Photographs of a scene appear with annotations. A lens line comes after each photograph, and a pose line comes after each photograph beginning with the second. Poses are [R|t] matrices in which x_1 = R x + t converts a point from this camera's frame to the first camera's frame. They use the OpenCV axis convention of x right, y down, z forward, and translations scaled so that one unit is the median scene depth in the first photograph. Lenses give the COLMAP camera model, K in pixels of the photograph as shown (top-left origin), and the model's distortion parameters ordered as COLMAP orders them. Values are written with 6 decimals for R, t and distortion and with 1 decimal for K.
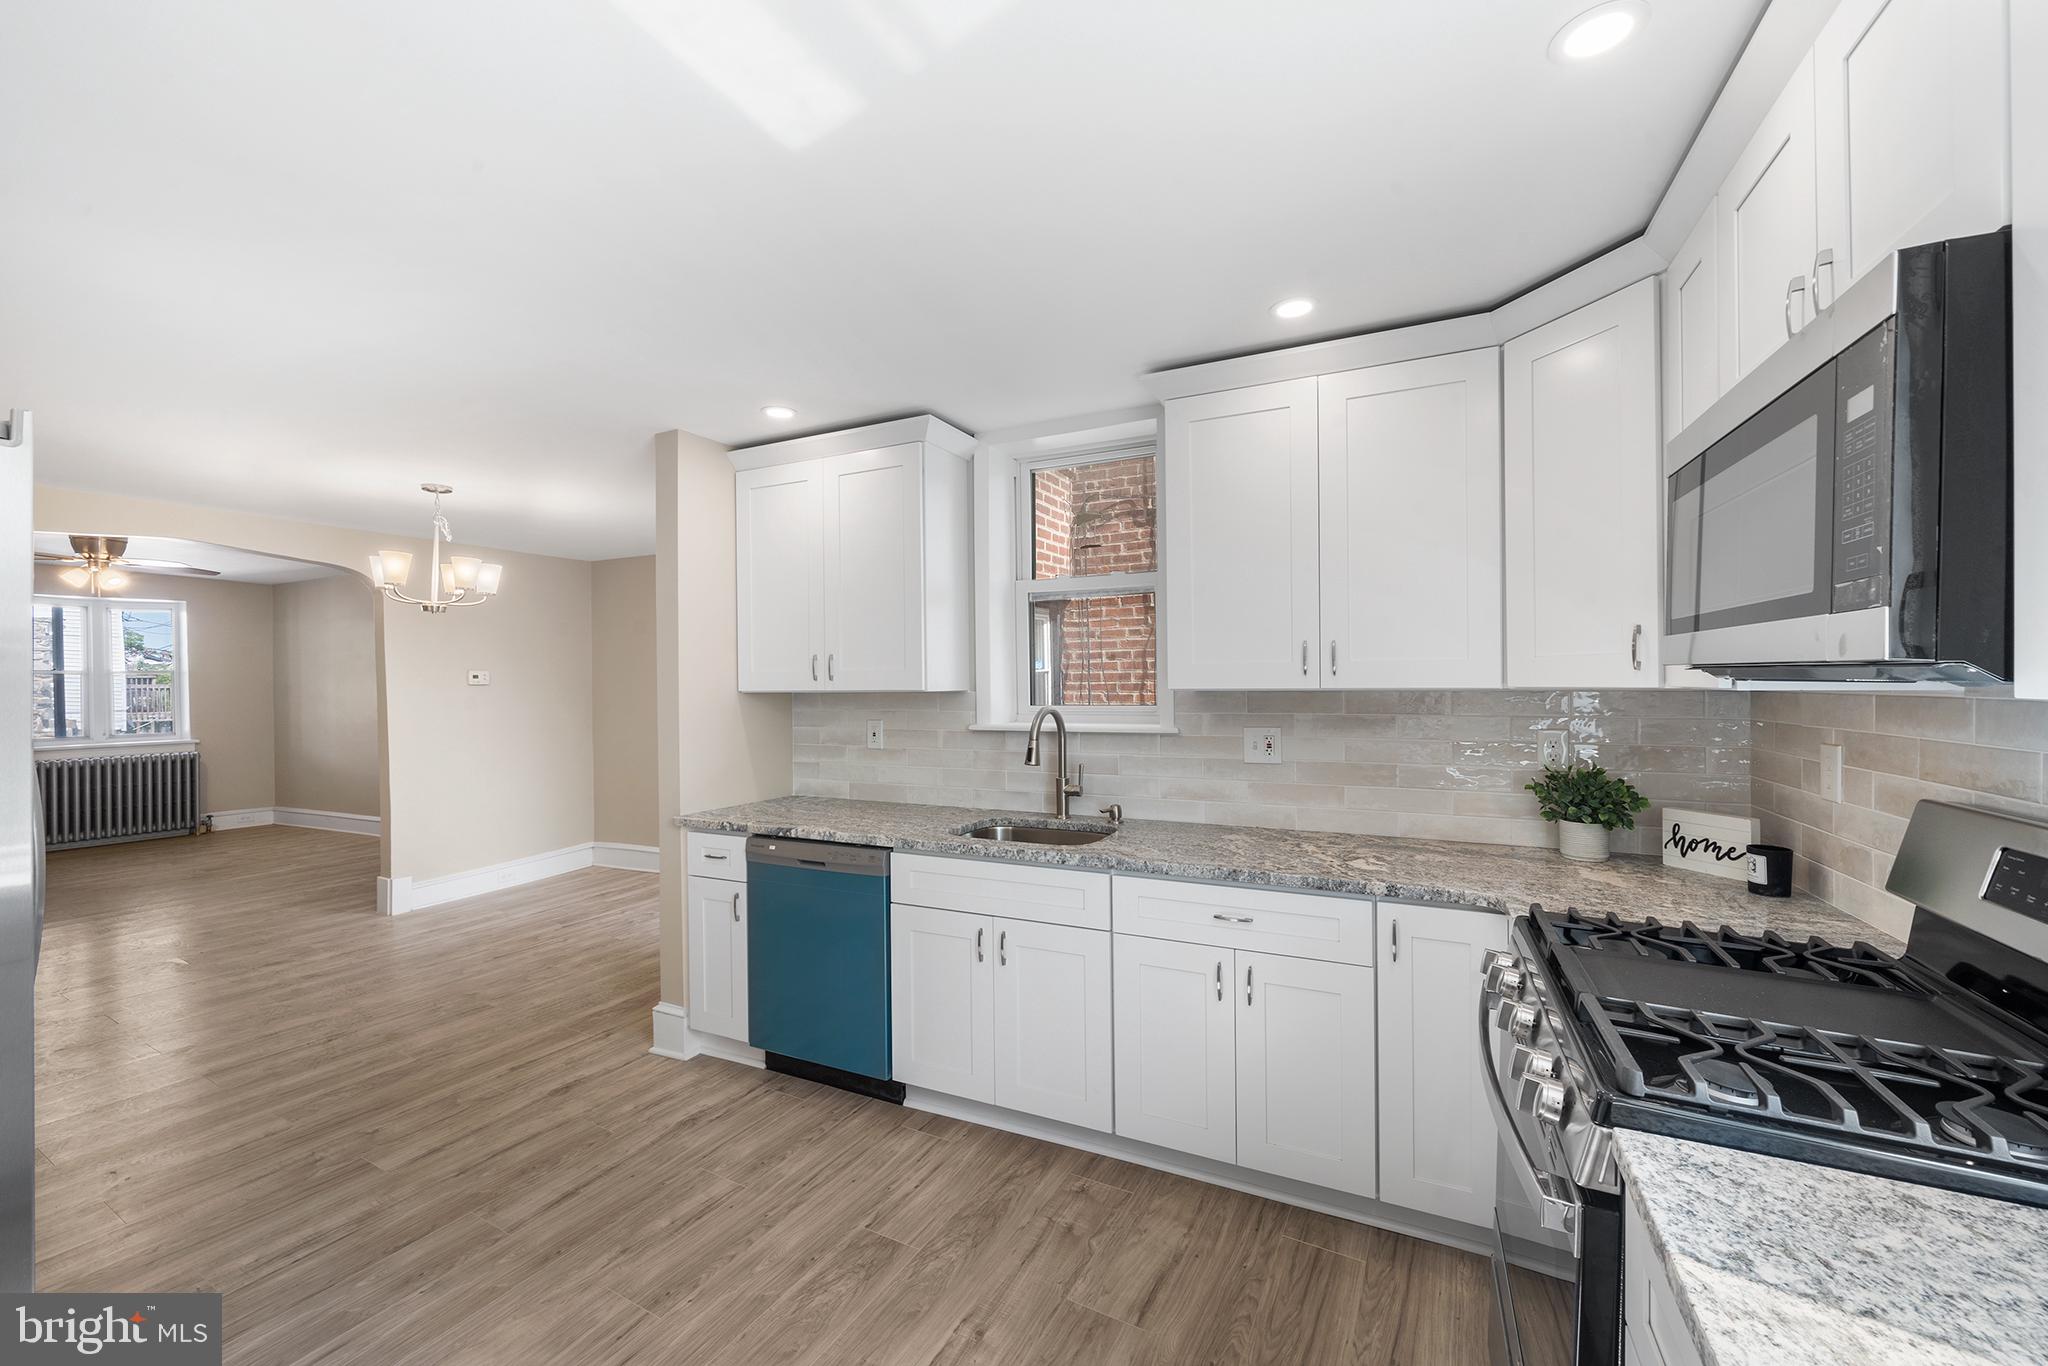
lens RADIAL K [[789.2, 0, 1029.3], [0, 789.2, 685.6], [0, 0, 1]] dist [-0.010182, -0.000029]
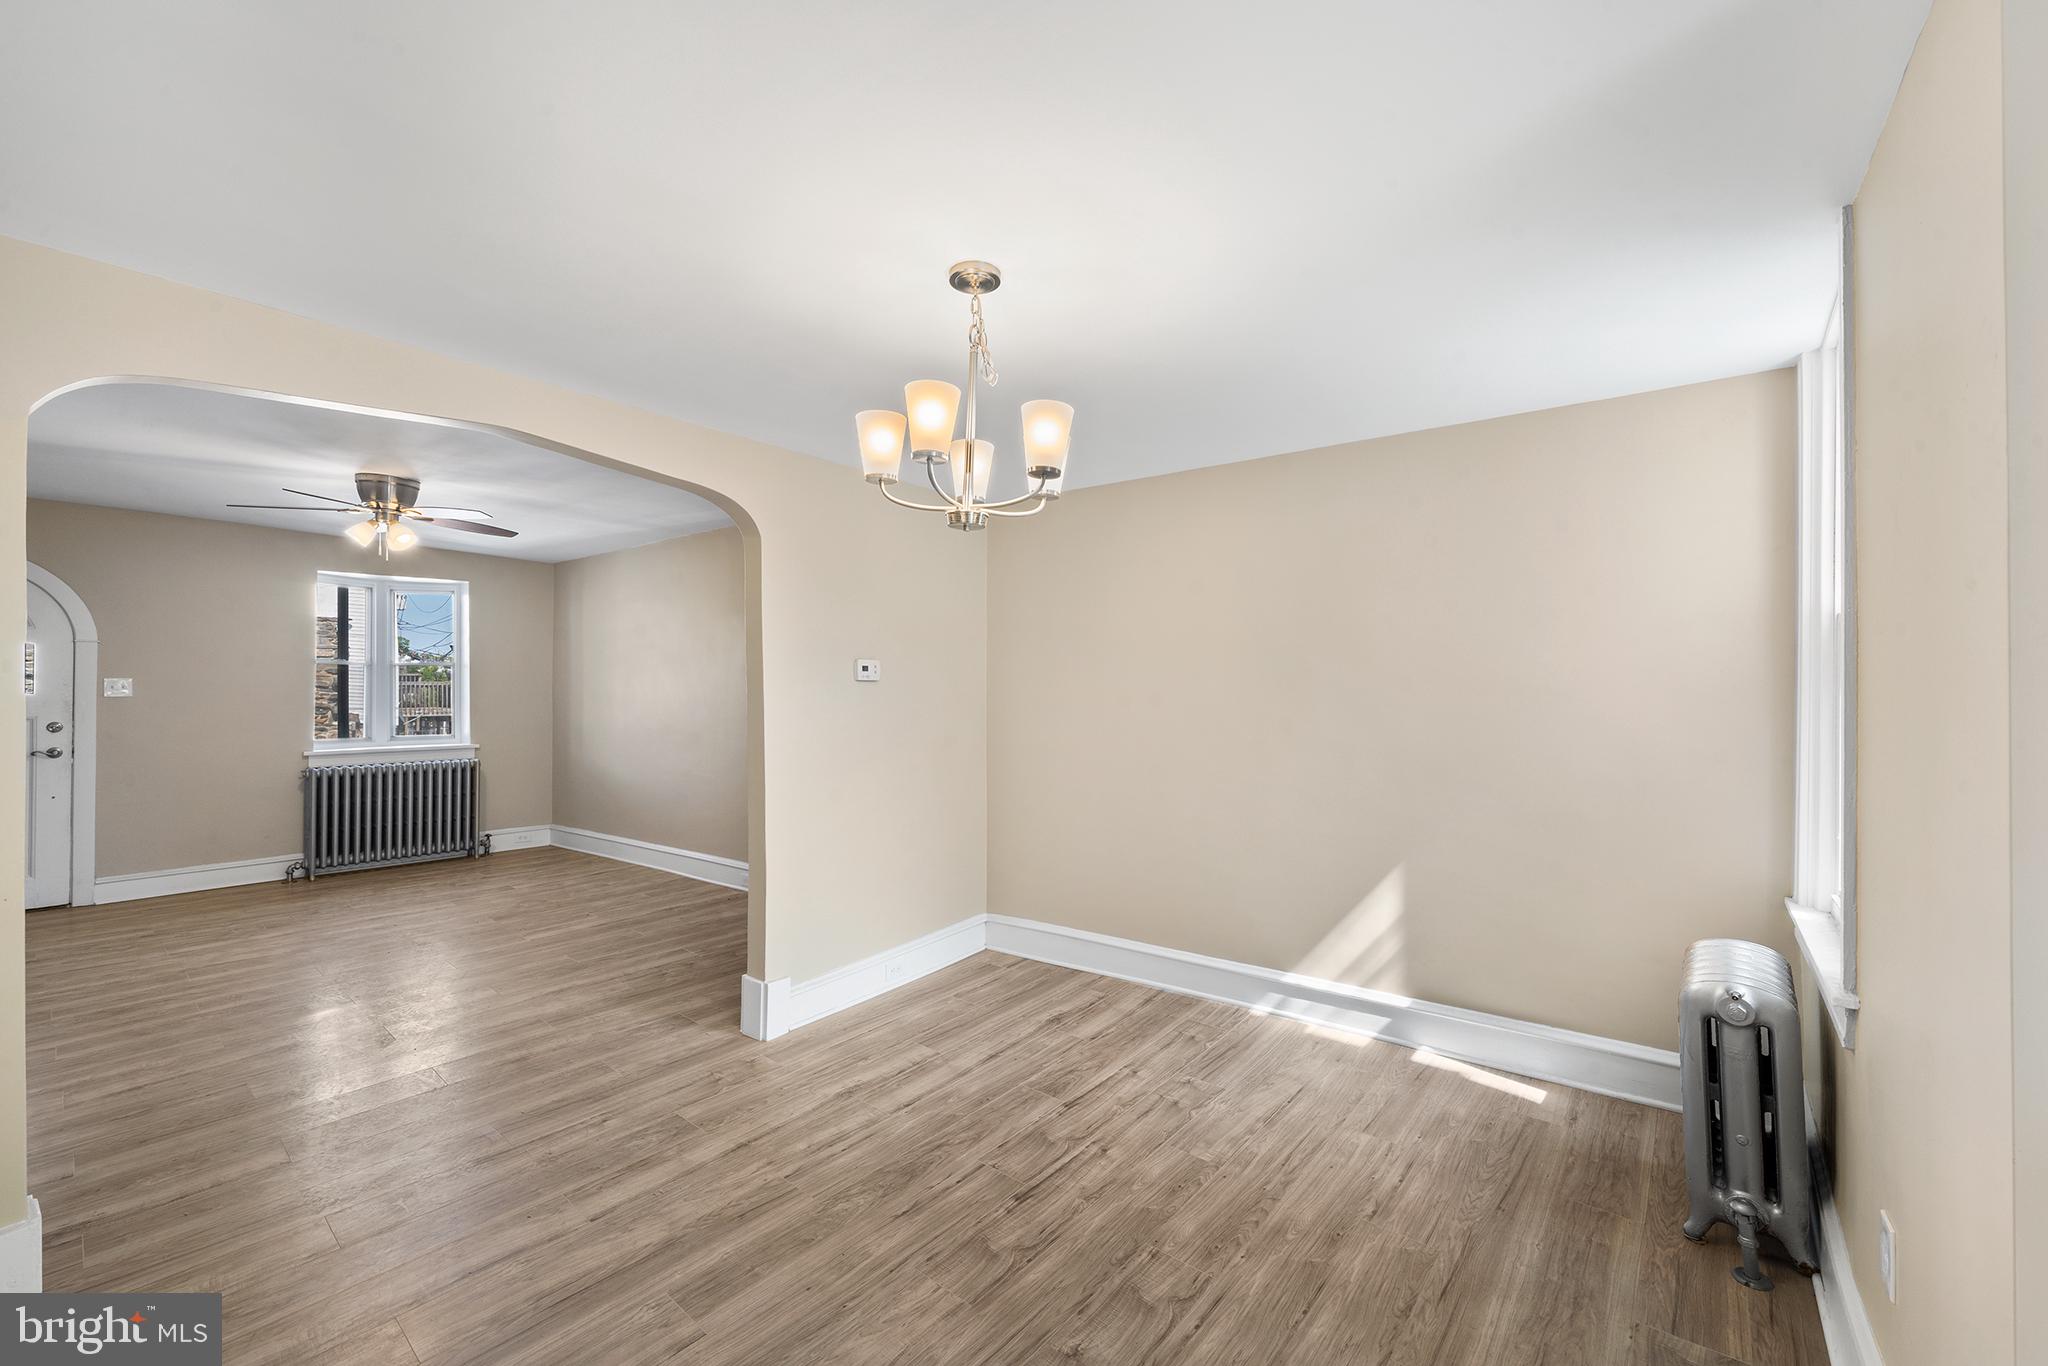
lens RADIAL K [[825.8, 0, 1038.5], [0, 825.8, 688.2], [0, 0, 1]] dist [-0.007612, 0.000077]
pose [[0.980758, 0.013165, -0.194782, -0.516210], [-0.014556, 0.999878, -0.005708, 0.007977], [0.194683, 0.008433, 0.980830, 0.421172]]
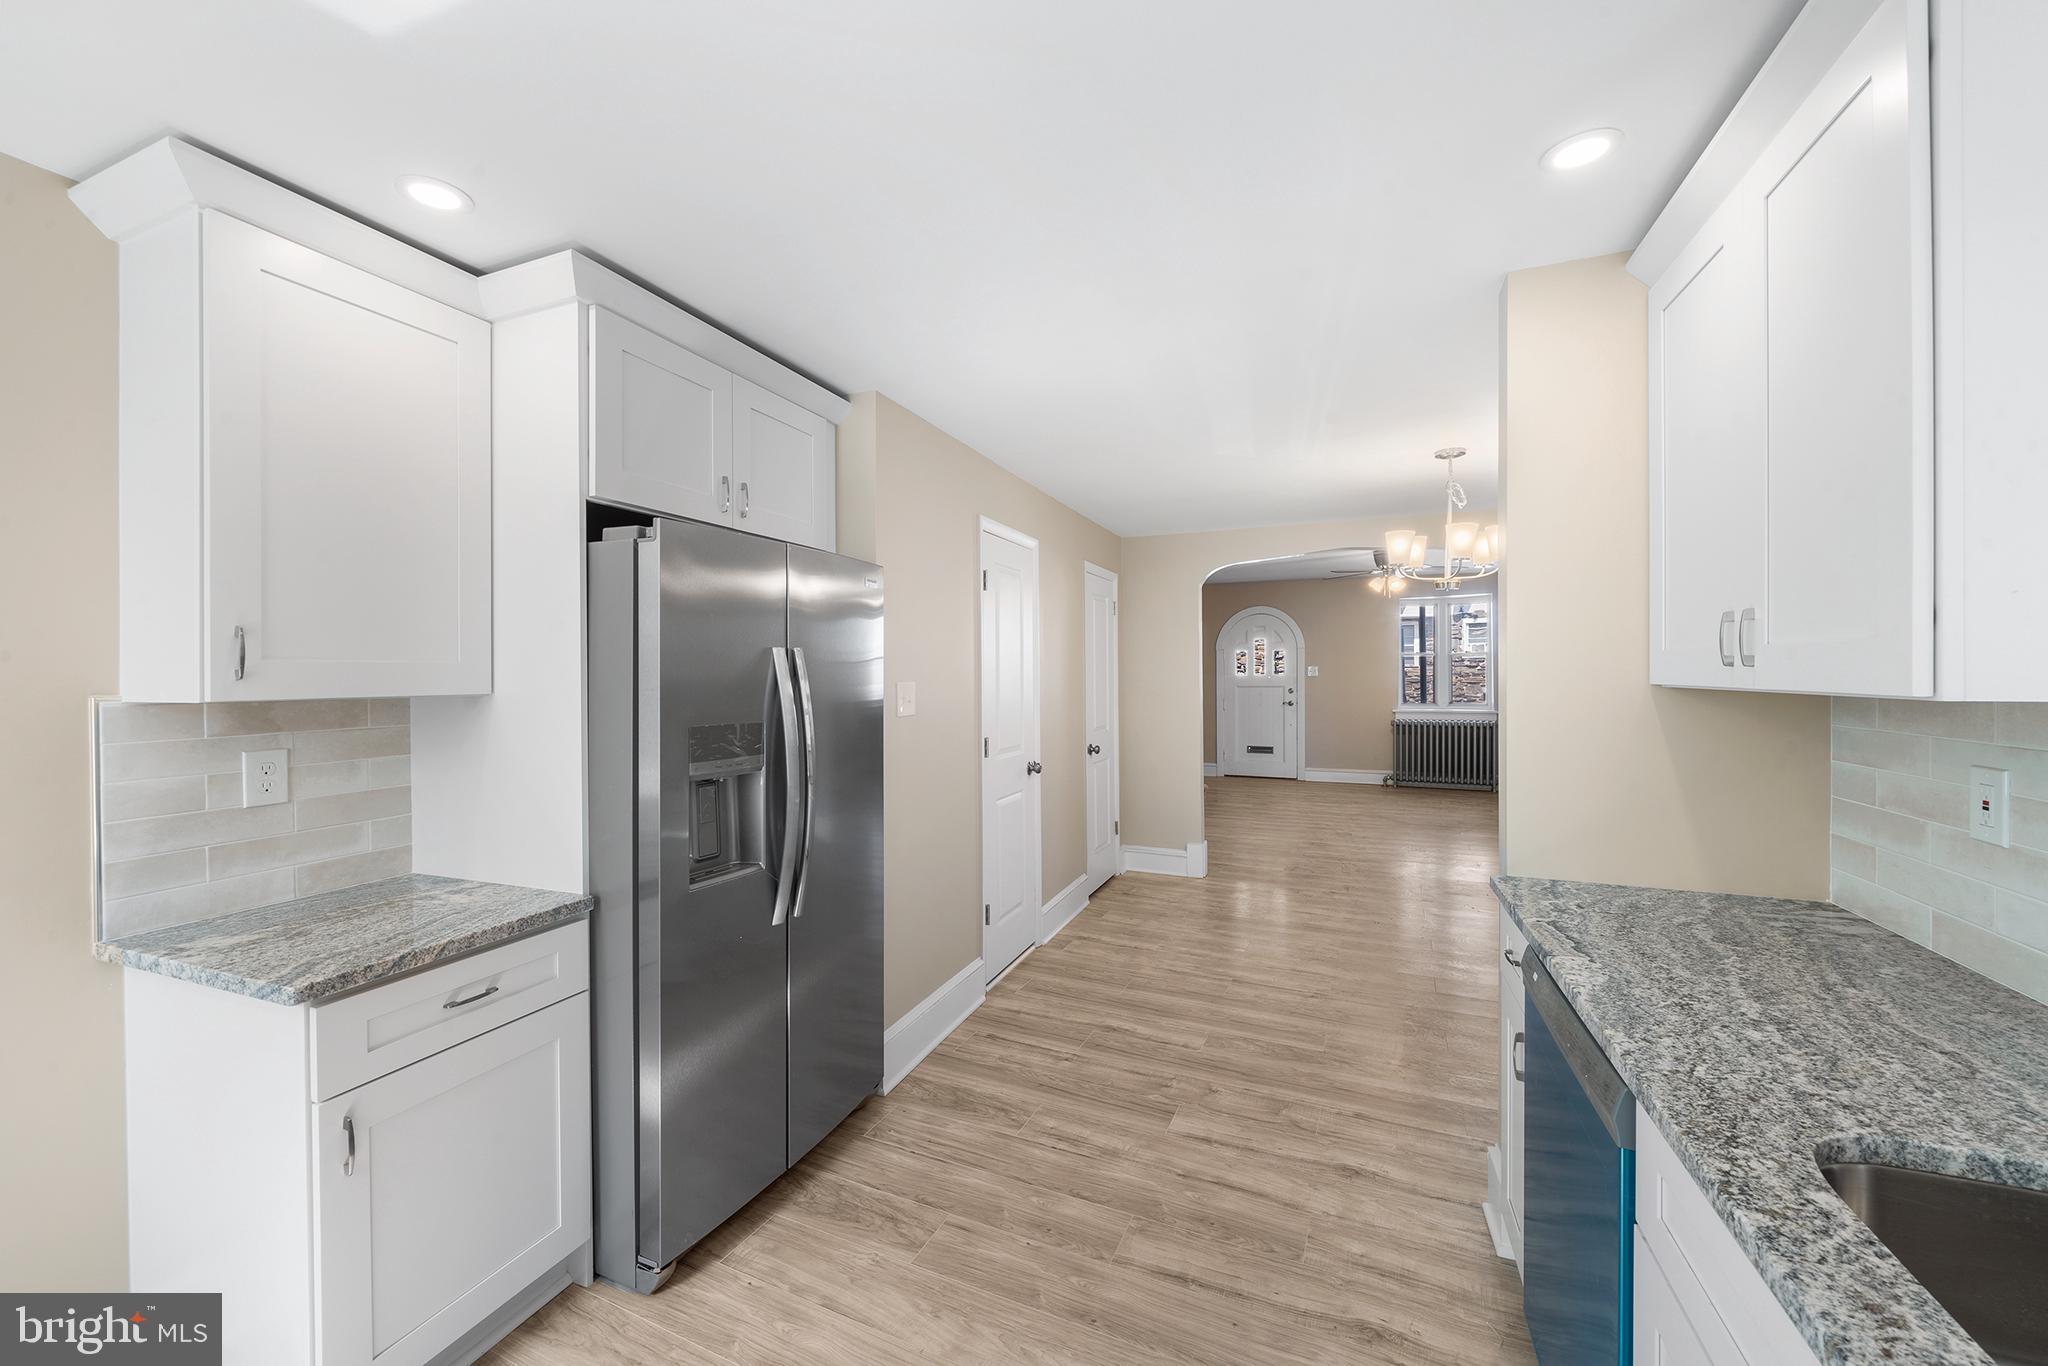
lens RADIAL K [[789.2, 0, 1022.2], [0, 789.2, 672.9], [0, 0, 1]] dist [-0.010182, -0.000029]
pose [[0.063296, 0.013830, -0.997899, 0.111160], [-0.000544, 0.999904, 0.013823, -0.005752], [0.997995, -0.000332, 0.063297, 0.371733]]
